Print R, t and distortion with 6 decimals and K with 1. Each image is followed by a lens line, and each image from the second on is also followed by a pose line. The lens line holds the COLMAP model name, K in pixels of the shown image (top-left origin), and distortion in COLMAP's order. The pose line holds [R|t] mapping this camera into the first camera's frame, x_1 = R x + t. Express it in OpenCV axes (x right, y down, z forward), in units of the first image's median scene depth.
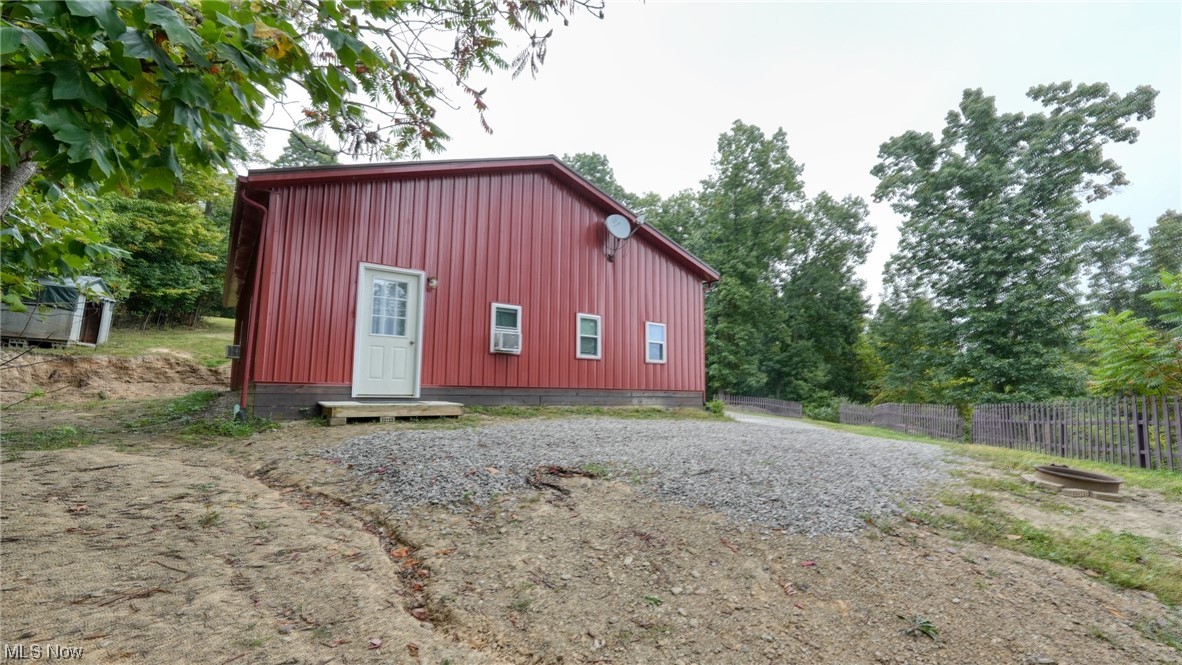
lens RADIAL K [[504.3, 0, 598.7], [0, 504.3, 324.8], [0, 0, 1]] dist [-0.032435, -0.000412]
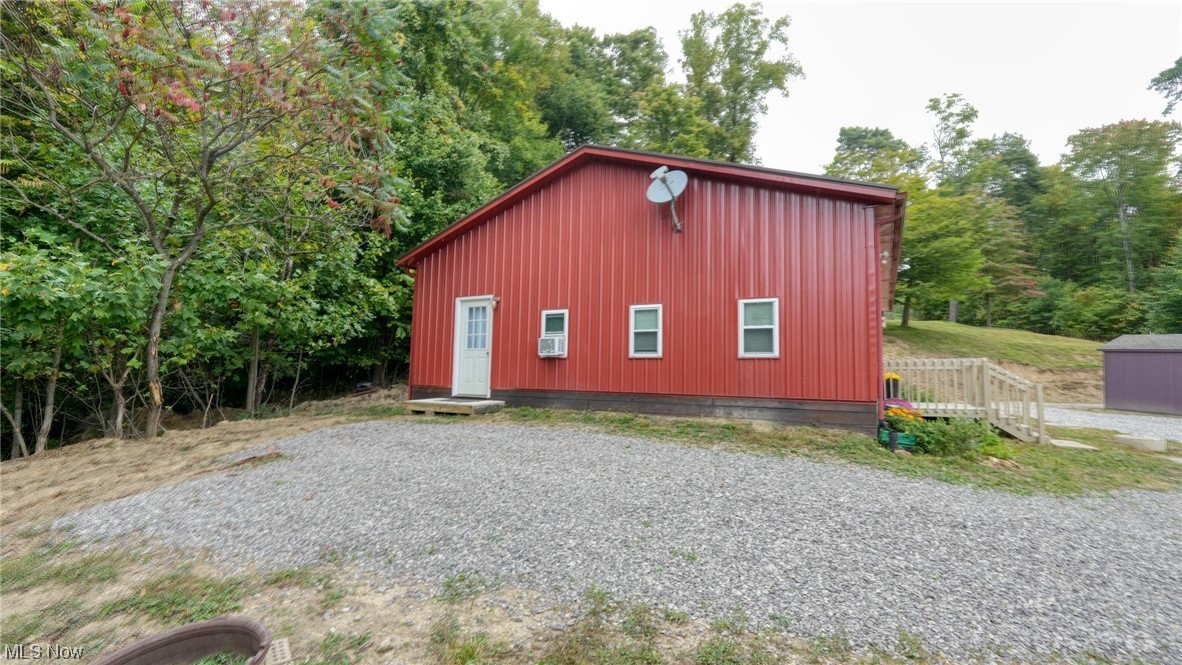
lens RADIAL K [[504.3, 0, 598.7], [0, 504.3, 324.8], [0, 0, 1]] dist [-0.032435, -0.000412]
pose [[0.417847, -0.120287, -0.900519, 0.768347], [0.088306, 0.991880, -0.091516, 0.090561], [0.904216, -0.041281, 0.425077, 0.633432]]
